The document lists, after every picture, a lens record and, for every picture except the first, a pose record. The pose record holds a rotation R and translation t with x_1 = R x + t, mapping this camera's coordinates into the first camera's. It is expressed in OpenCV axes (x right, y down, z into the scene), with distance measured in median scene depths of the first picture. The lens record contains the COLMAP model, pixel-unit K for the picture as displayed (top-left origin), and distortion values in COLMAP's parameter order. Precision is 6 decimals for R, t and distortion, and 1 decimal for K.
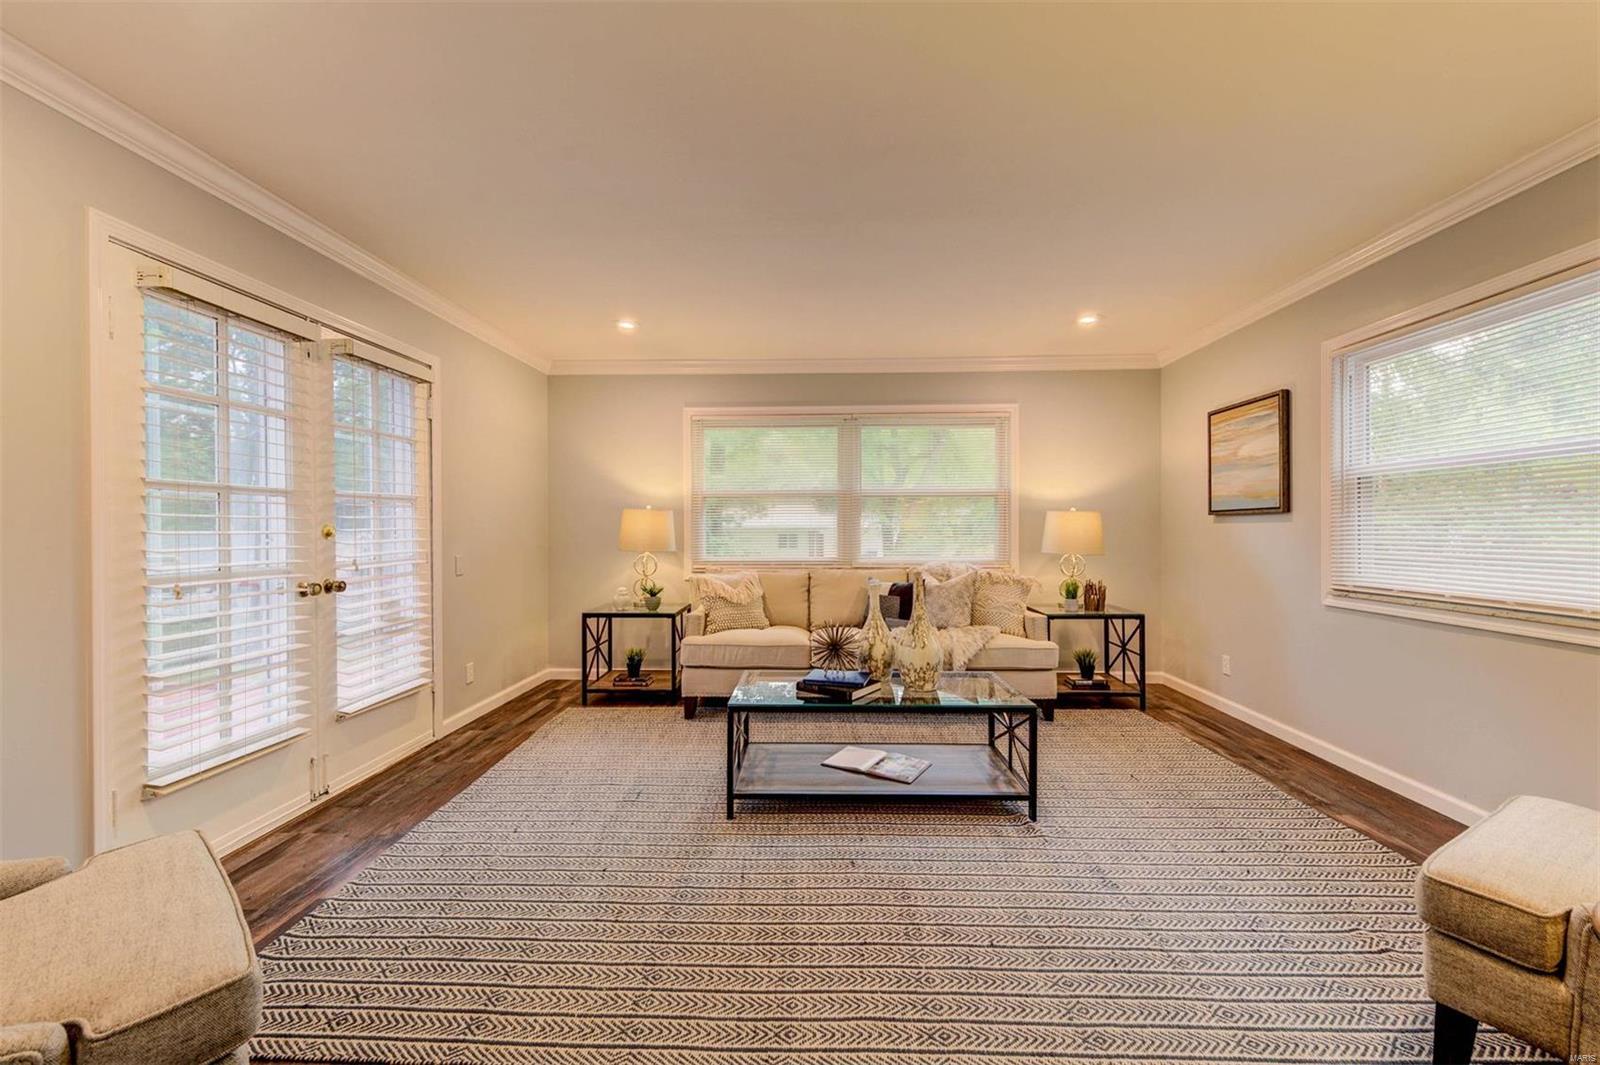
lens RADIAL K [[638.4, 0, 736.6], [0, 638.4, 532.9], [0, 0, 1]] dist [0.013408, -0.012759]
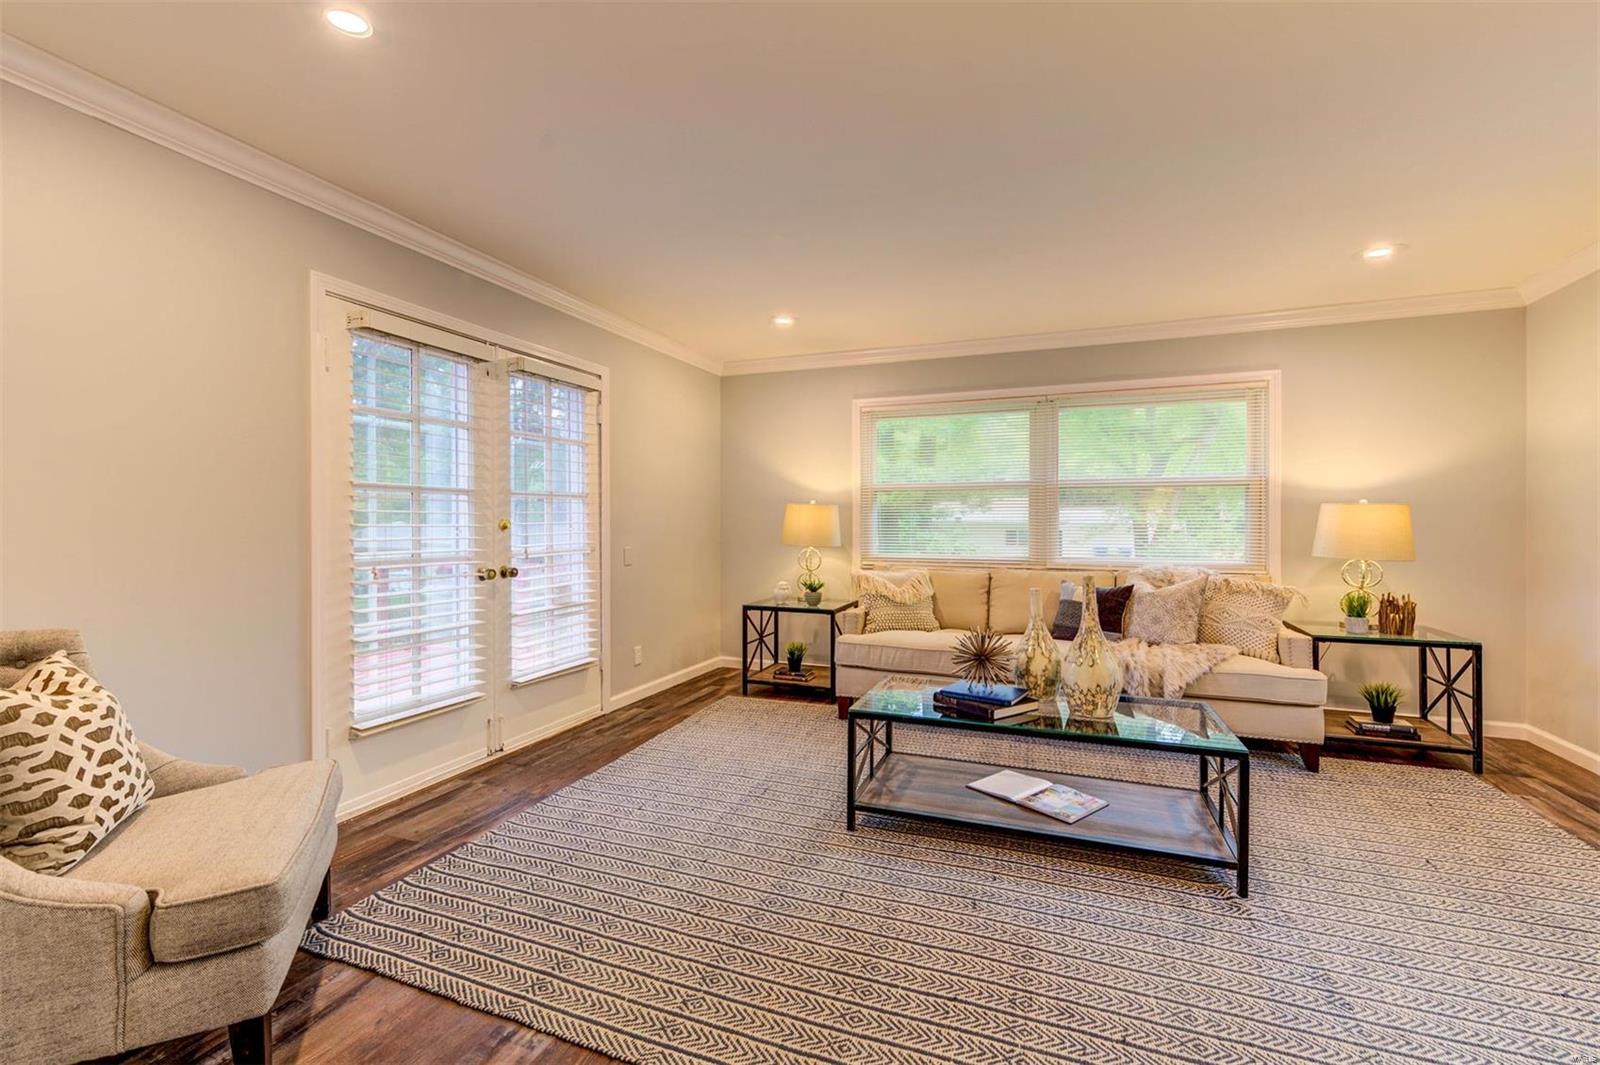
lens RADIAL K [[634.0, 0, 745.3], [0, 634.0, 525.7], [0, 0, 1]] dist [0.002603, -0.000550]
pose [[0.943732, 0.006786, -0.330643, 0.130266], [-0.007268, 0.999974, -0.000222, -0.002983], [0.330632, 0.002613, 0.943756, 0.051323]]
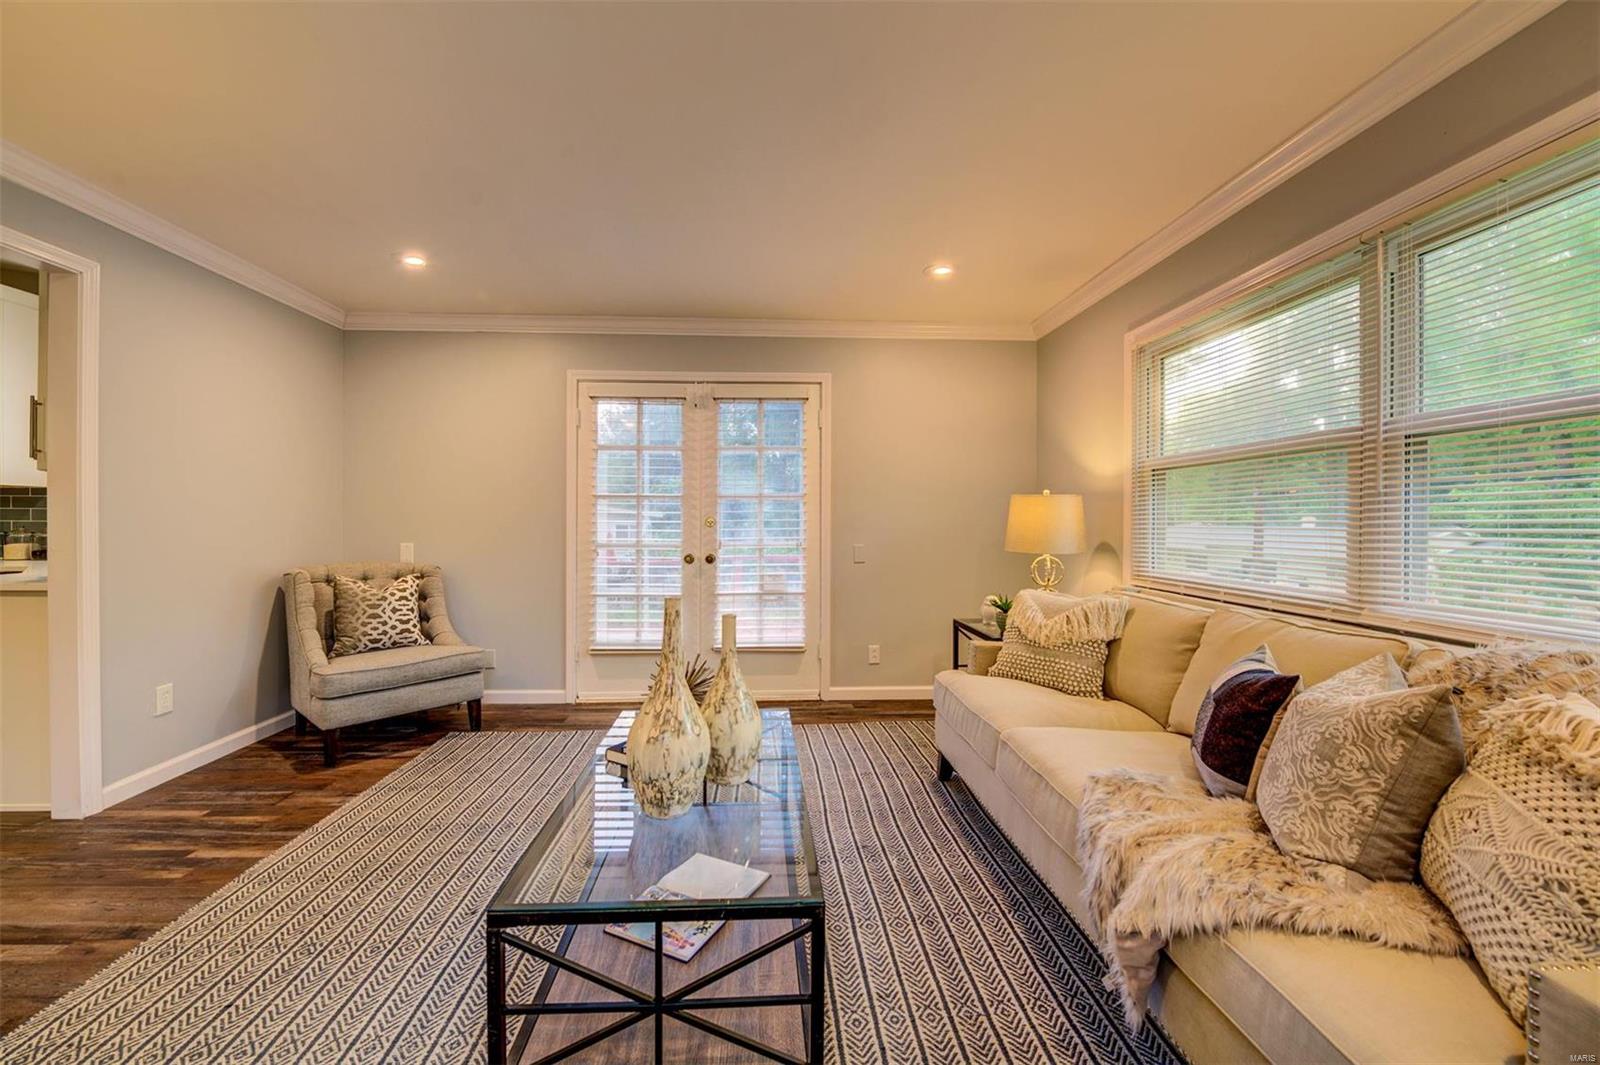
lens RADIAL K [[736.7, 0, 1032.5], [0, 736.7, 529.2], [0, 0, 1]] dist [0.000369, -0.000243]
pose [[0.174399, 0.014167, -0.984573, 0.989062], [-0.010563, 0.999866, 0.012516, -0.011550], [0.984618, 0.008217, 0.174526, 1.214244]]
